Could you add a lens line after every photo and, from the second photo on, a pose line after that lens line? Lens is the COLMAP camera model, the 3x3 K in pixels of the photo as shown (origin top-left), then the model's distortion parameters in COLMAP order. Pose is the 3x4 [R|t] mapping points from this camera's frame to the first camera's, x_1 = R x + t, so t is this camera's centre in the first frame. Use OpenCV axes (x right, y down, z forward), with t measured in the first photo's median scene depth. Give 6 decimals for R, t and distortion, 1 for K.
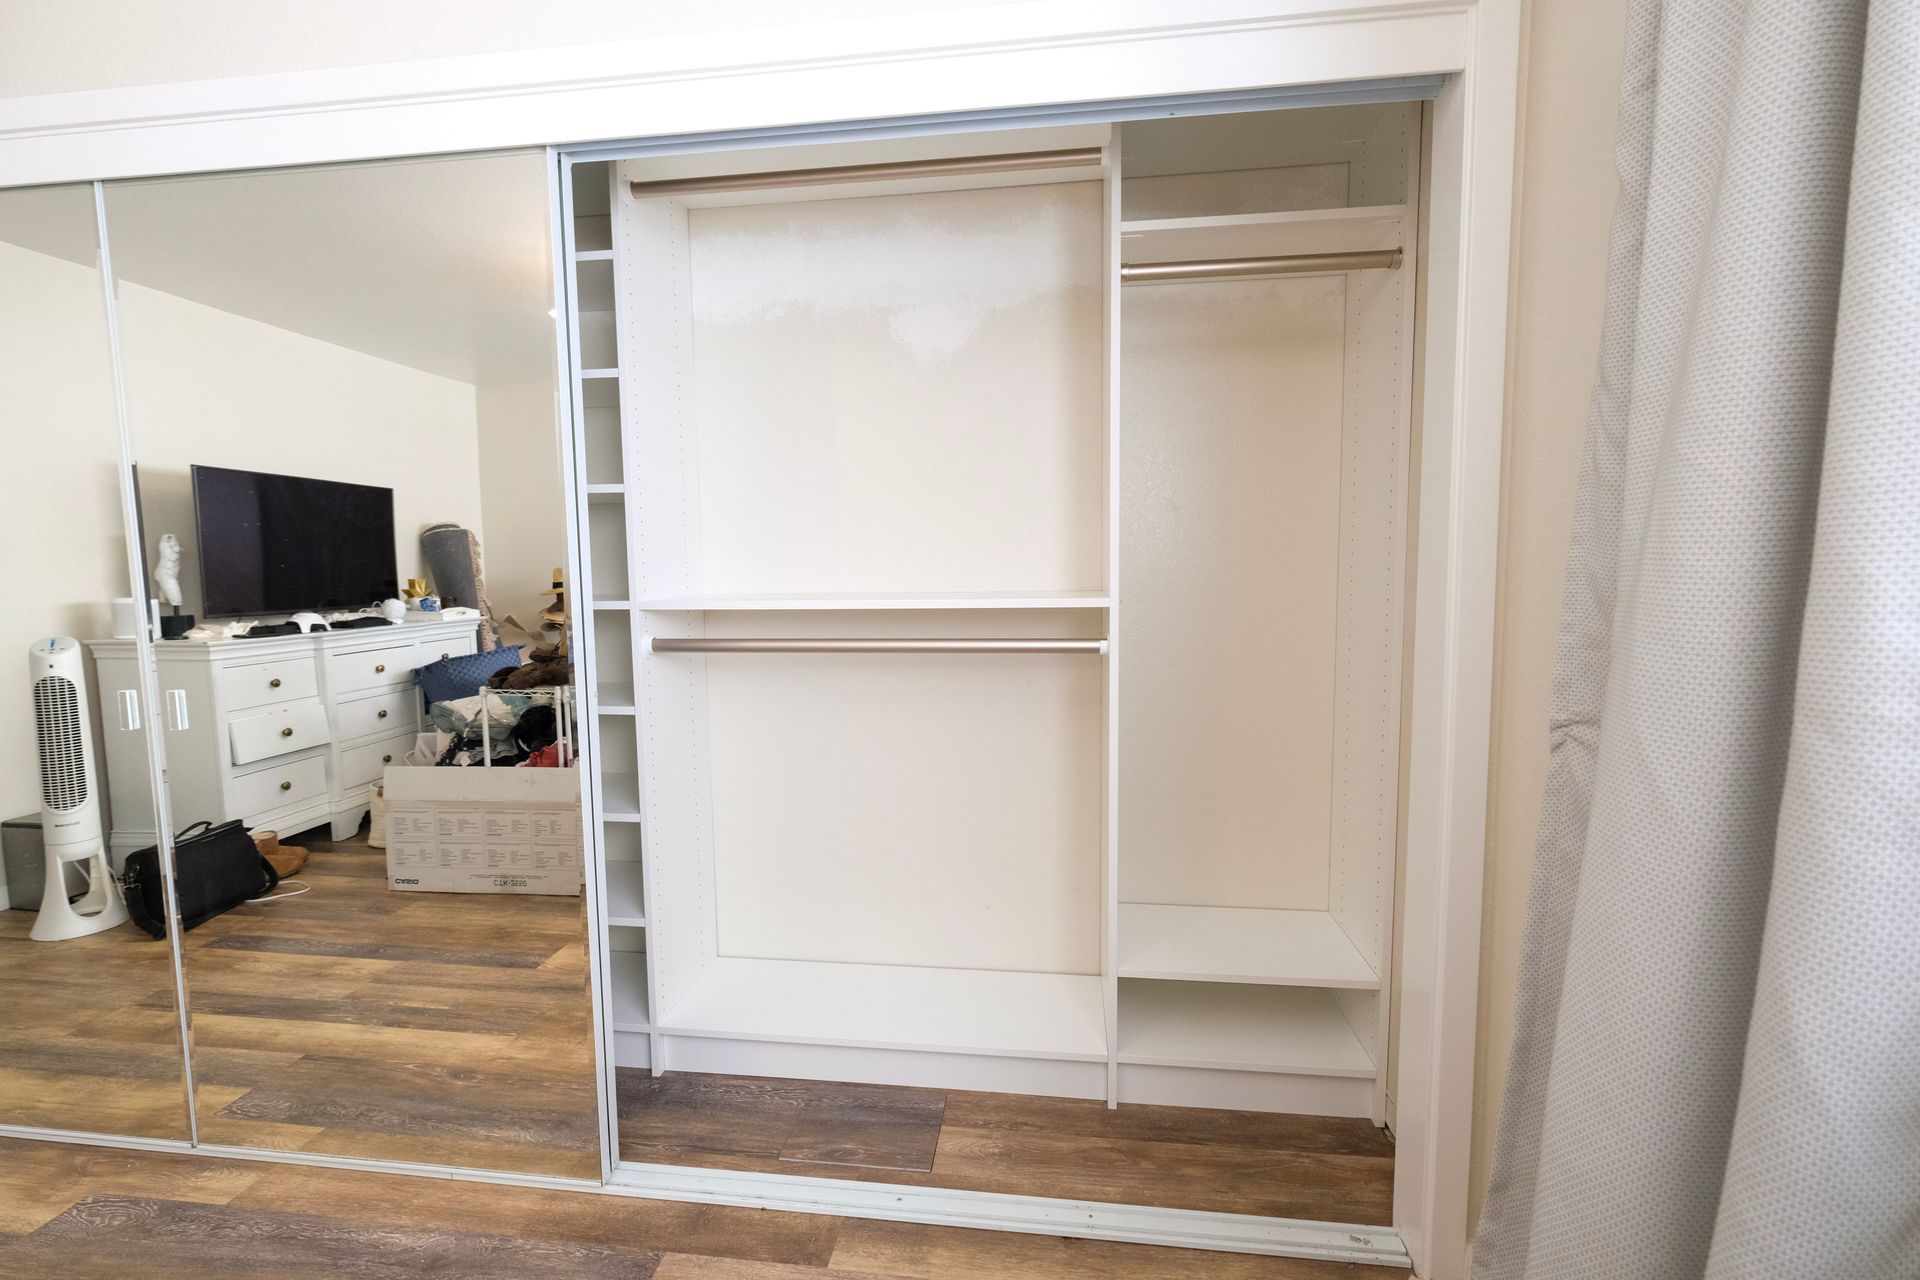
lens RADIAL K [[830.8, 0, 932.6], [0, 830.8, 638.4], [0, 0, 1]] dist [0.002397, 0.000224]
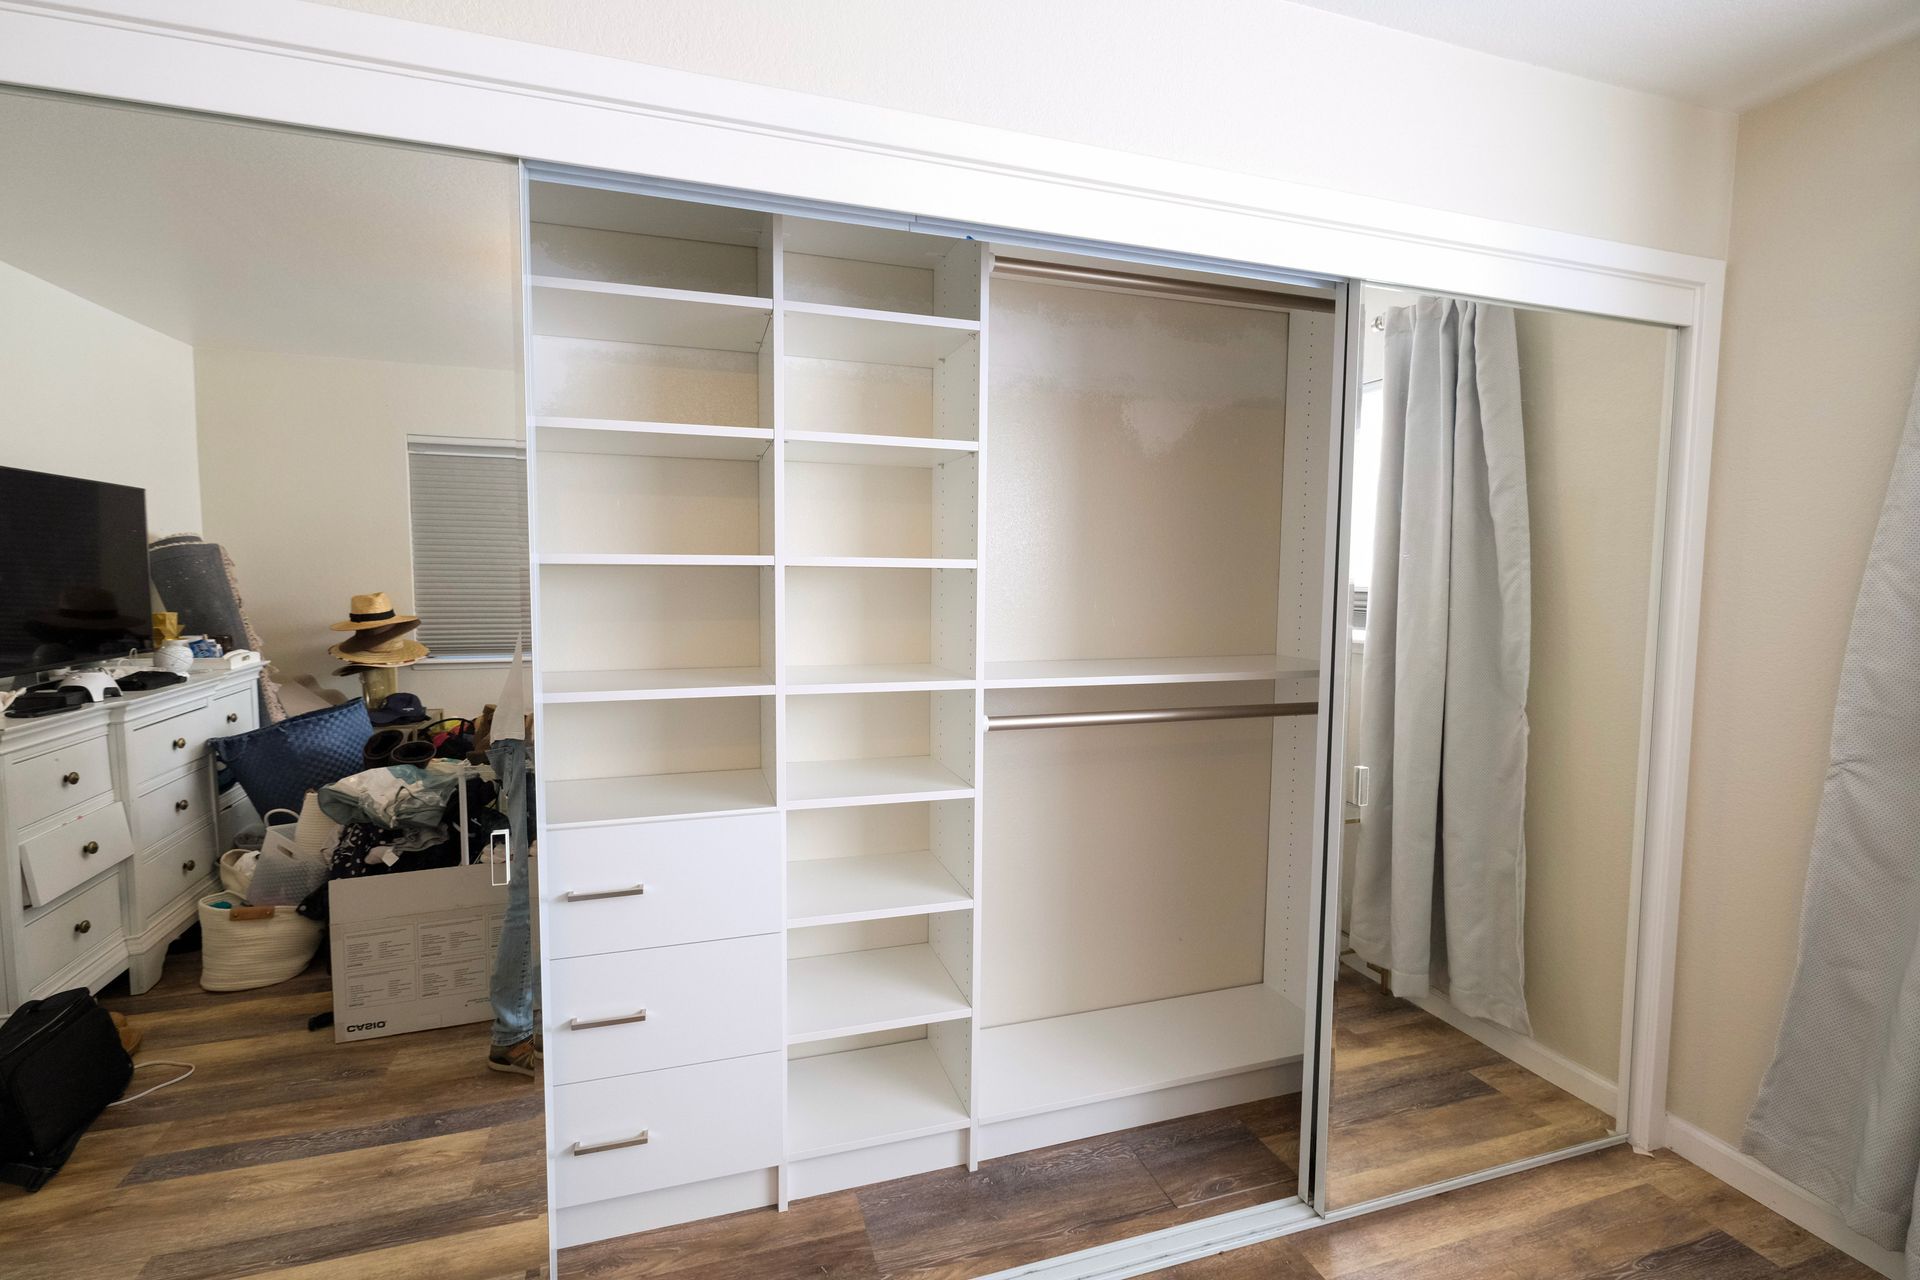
lens RADIAL K [[830.8, 0, 932.6], [0, 830.8, 638.4], [0, 0, 1]] dist [0.002397, 0.000224]
pose [[0.911892, -0.022865, 0.409792, -0.464719], [0.027103, 0.999622, -0.004536, -0.042759], [-0.409534, 0.015243, 0.912168, 0.095410]]
